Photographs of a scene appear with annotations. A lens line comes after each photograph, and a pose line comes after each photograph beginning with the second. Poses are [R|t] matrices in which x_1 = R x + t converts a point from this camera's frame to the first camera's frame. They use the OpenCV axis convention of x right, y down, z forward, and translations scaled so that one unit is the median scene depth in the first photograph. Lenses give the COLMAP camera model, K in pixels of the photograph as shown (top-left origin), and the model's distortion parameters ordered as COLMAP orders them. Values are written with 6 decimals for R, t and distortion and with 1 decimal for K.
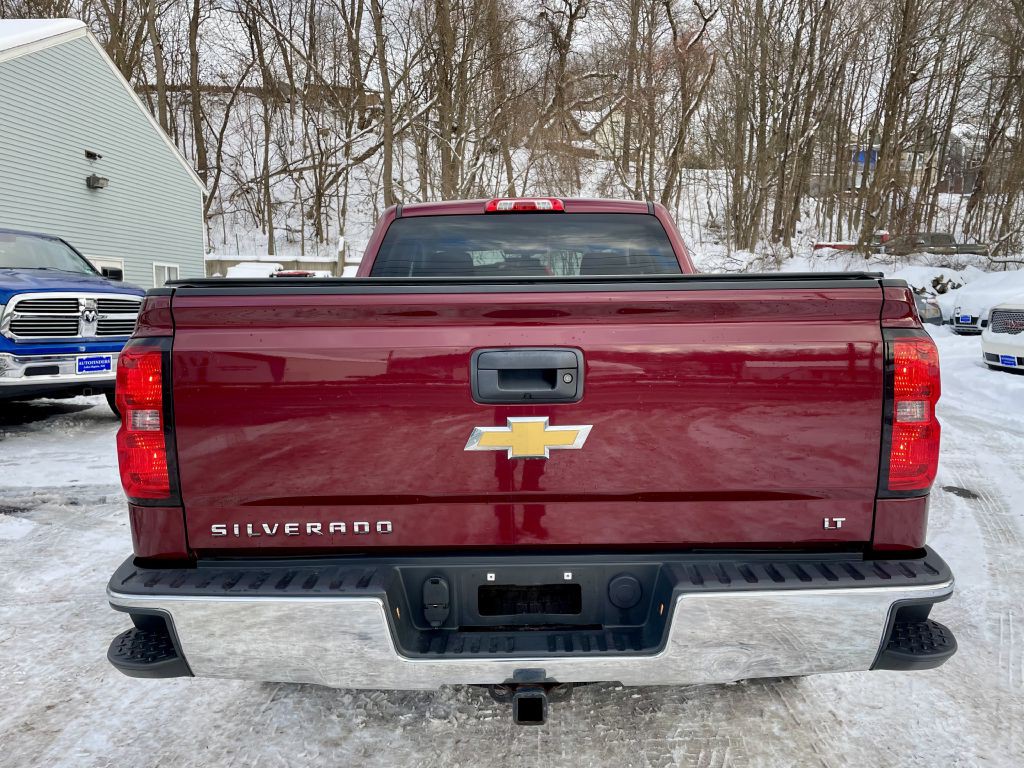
lens RADIAL K [[767.0, 0, 530.4], [0, 767.0, 381.8], [0, 0, 1]] dist [0.100273, -0.116085]
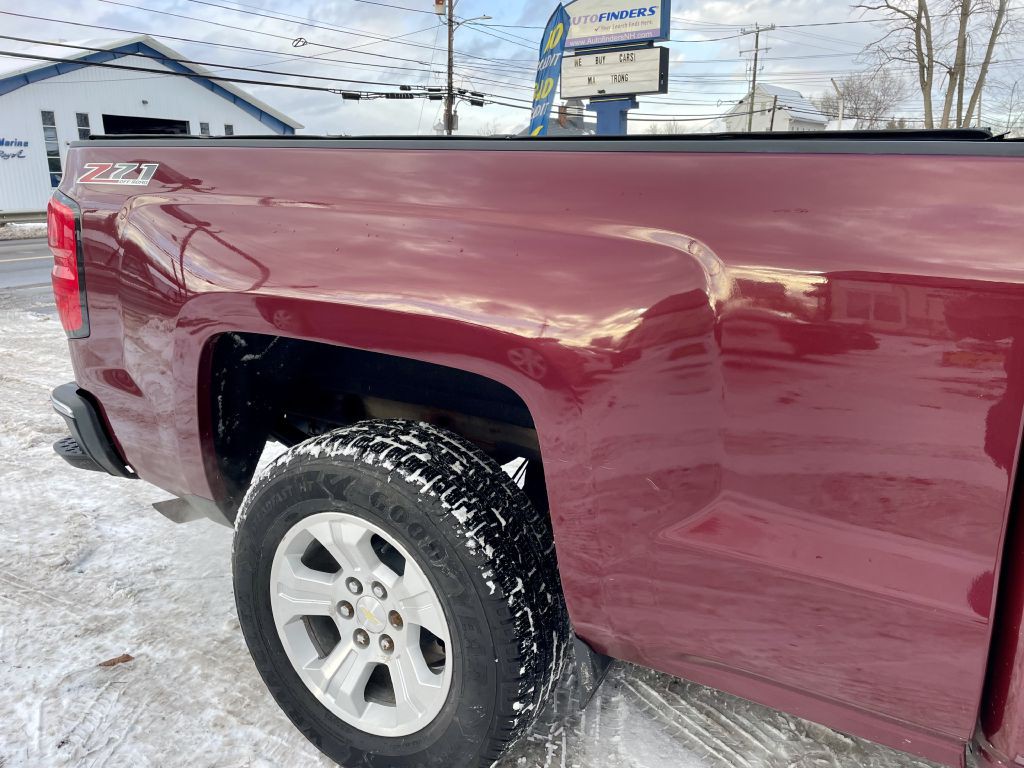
lens RADIAL K [[774.6, 0, 512.0], [0, 774.6, 384.0], [0, 0, 1]] dist [0.096746, -0.119779]
pose [[-0.508684, 0.214801, -0.833727, 0.097711], [-0.092310, 0.949187, 0.300870, -0.016529], [0.855990, 0.230009, -0.463008, 0.177894]]
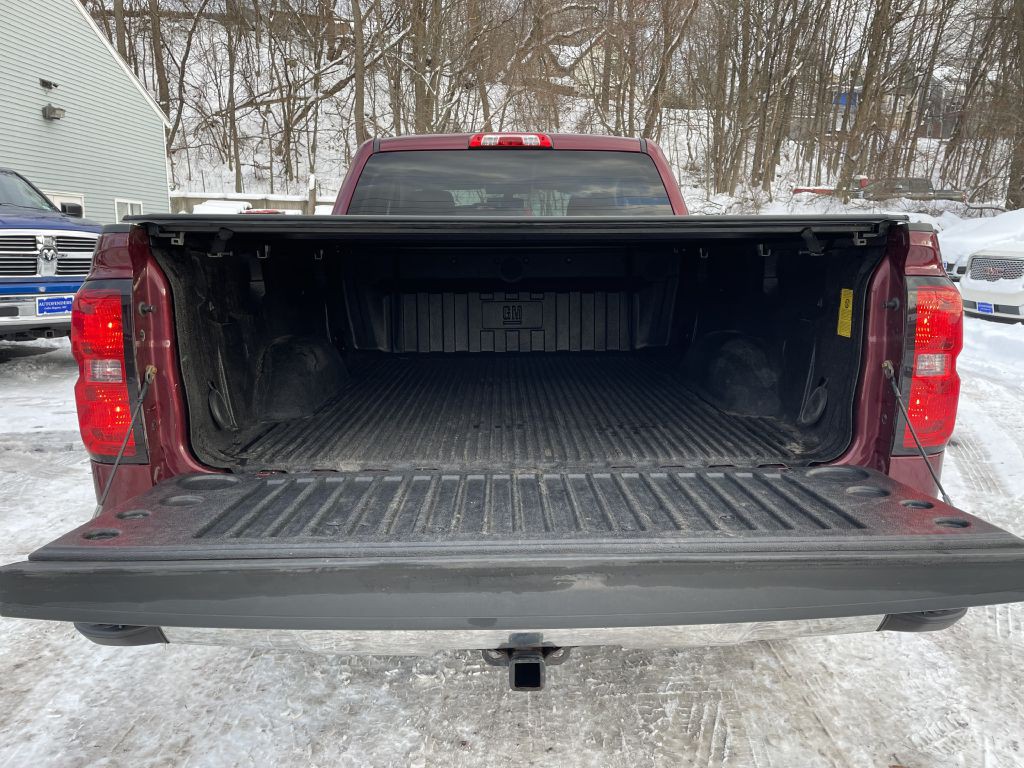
lens RADIAL K [[767.0, 0, 530.4], [0, 767.0, 381.8], [0, 0, 1]] dist [0.100273, -0.116085]
pose [[0.999466, 0.003704, 0.032469, -0.002282], [-0.006034, 0.997391, 0.071938, -0.000502], [-0.032118, -0.072095, 0.996880, 0.005853]]
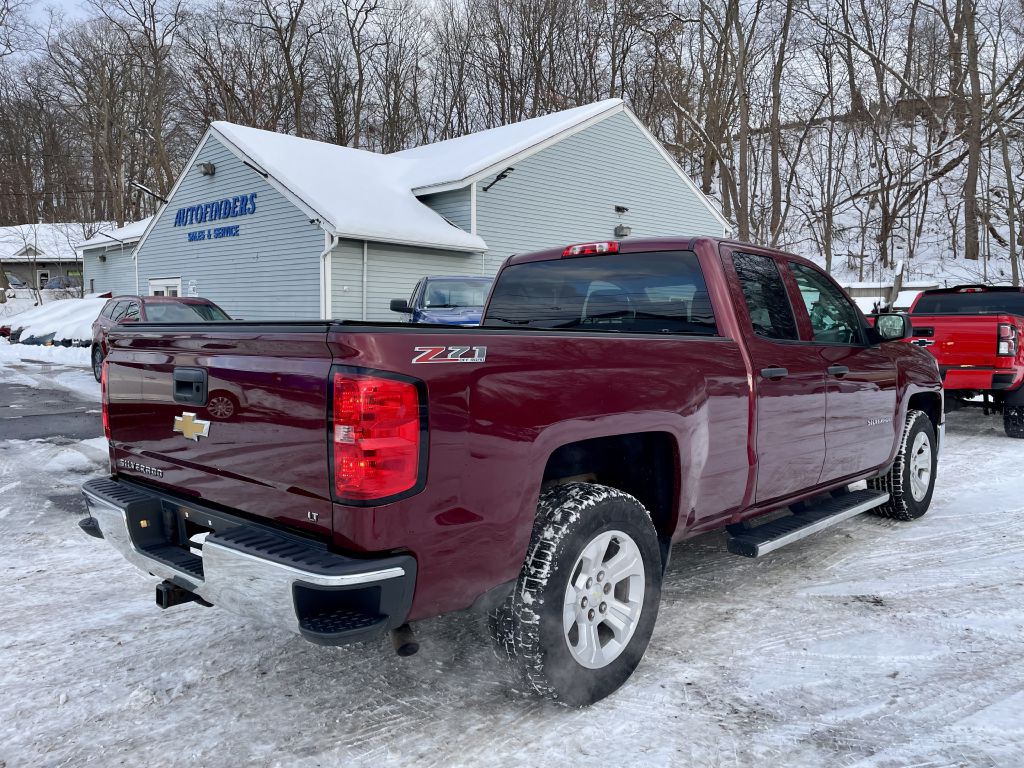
lens RADIAL K [[767.0, 0, 530.4], [0, 767.0, 381.8], [0, 0, 1]] dist [0.100273, -0.116085]
pose [[0.739503, 0.057055, -0.670731, 0.124217], [-0.079617, 0.996821, -0.002987, -0.005195], [0.668428, 0.055610, 0.741695, 0.023976]]
